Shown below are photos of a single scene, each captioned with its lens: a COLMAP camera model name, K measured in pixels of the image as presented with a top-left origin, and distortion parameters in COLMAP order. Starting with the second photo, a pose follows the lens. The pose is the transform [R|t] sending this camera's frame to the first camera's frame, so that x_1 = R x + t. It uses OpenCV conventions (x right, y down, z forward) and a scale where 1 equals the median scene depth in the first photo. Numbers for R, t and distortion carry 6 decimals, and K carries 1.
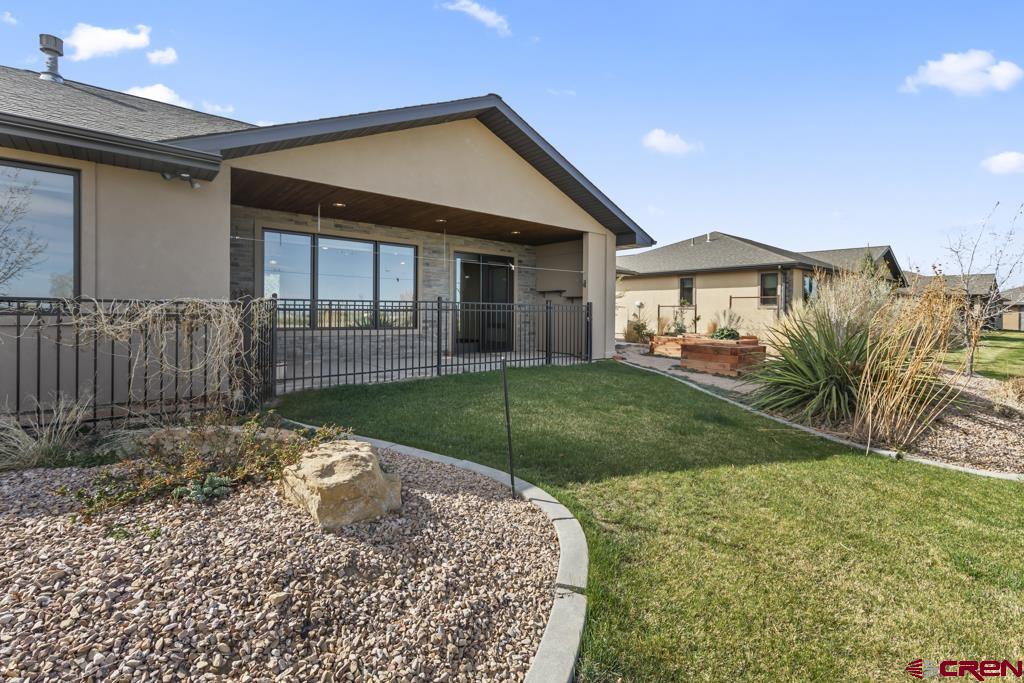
lens RADIAL K [[463.8, 0, 514.3], [0, 463.8, 323.5], [0, 0, 1]] dist [0.002587, 0.000051]
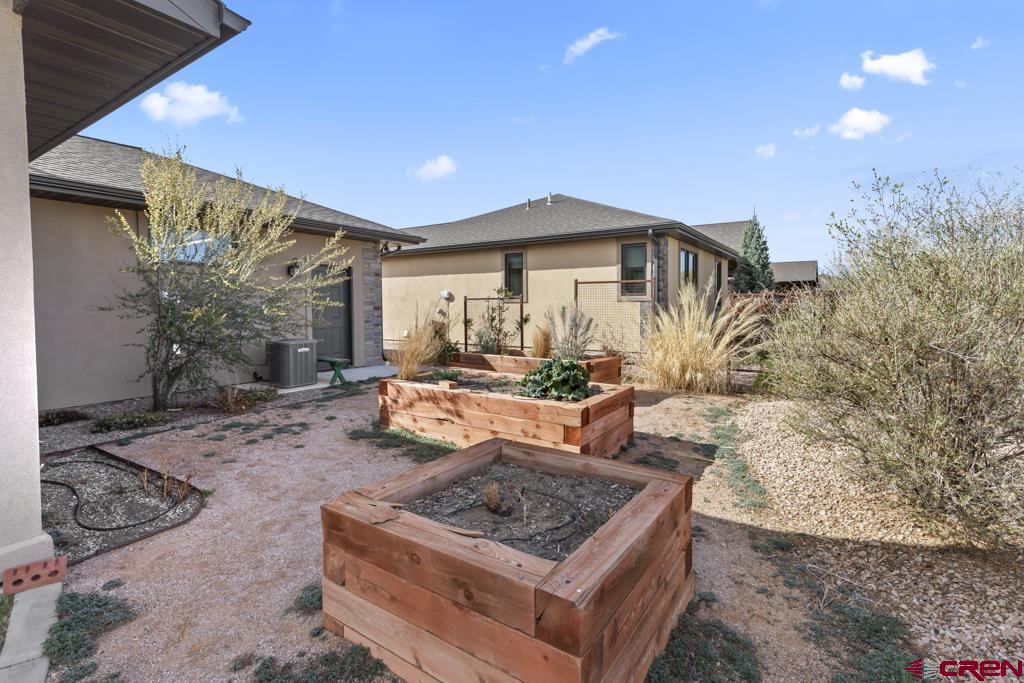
lens RADIAL K [[463.8, 0, 514.3], [0, 463.8, 323.5], [0, 0, 1]] dist [0.002587, 0.000051]
pose [[0.958892, -0.029109, 0.282275, 0.281058], [0.023064, 0.999428, 0.024714, -0.026485], [-0.282833, -0.017188, 0.959015, 0.576029]]
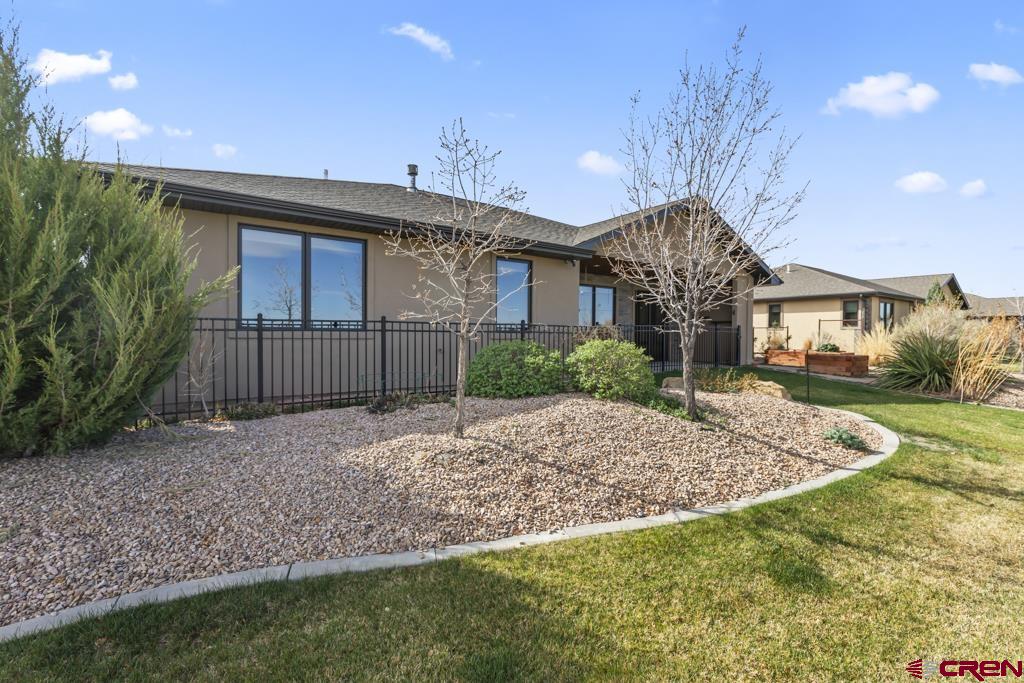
lens RADIAL K [[450.1, 0, 516.2], [0, 450.1, 345.8], [0, 0, 1]] dist [0.001255, 0.000159]
pose [[0.996812, -0.001728, -0.079773, -0.304306], [0.001863, 0.999997, 0.001612, 0.010620], [0.079770, -0.001756, 0.996812, -0.330944]]
